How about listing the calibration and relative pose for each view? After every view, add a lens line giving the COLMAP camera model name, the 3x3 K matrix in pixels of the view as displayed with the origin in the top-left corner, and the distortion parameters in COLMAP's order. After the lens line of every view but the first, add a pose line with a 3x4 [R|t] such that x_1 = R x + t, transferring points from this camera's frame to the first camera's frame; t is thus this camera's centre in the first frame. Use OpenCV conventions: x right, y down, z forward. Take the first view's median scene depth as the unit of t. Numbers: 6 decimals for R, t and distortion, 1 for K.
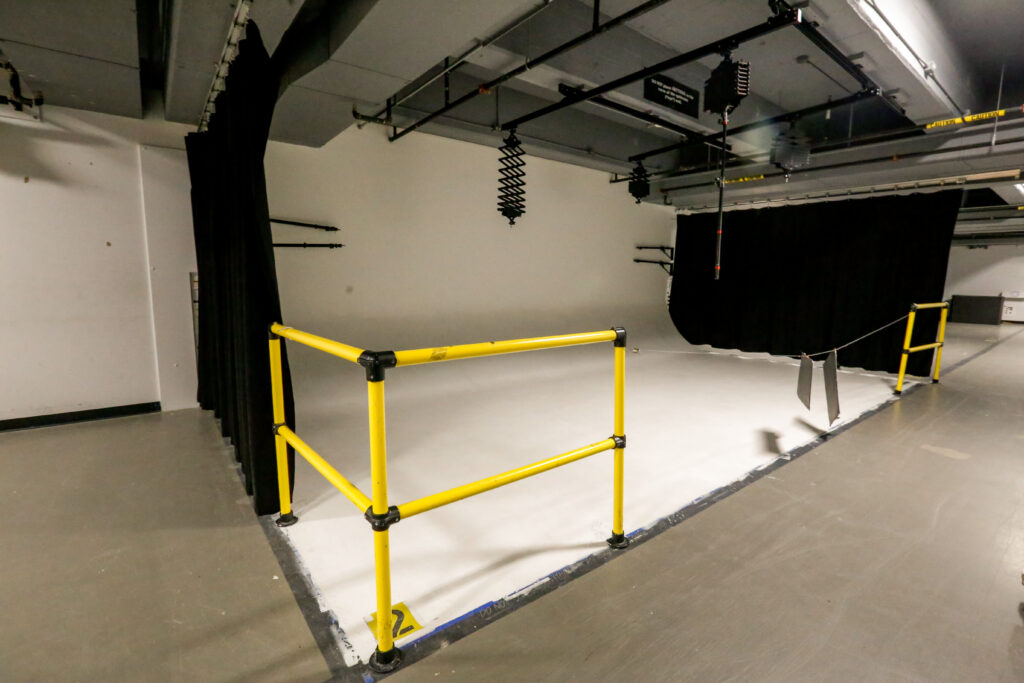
lens RADIAL K [[479.2, 0, 508.8], [0, 479.2, 339.7], [0, 0, 1]] dist [-0.001924, -0.000111]
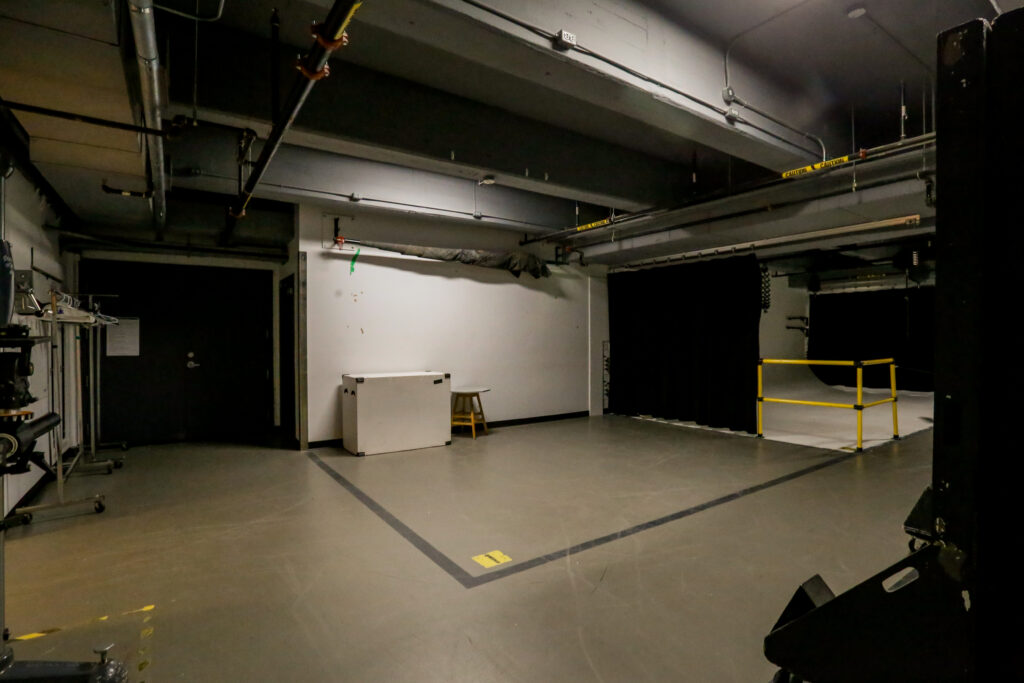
lens RADIAL K [[500.3, 0, 517.4], [0, 500.3, 340.2], [0, 0, 1]] dist [-0.005231, -0.000489]
pose [[0.999522, -0.017621, -0.025394, -0.512736], [0.014210, 0.991577, -0.128739, 0.056271], [0.027448, 0.128317, 0.991353, -0.512818]]
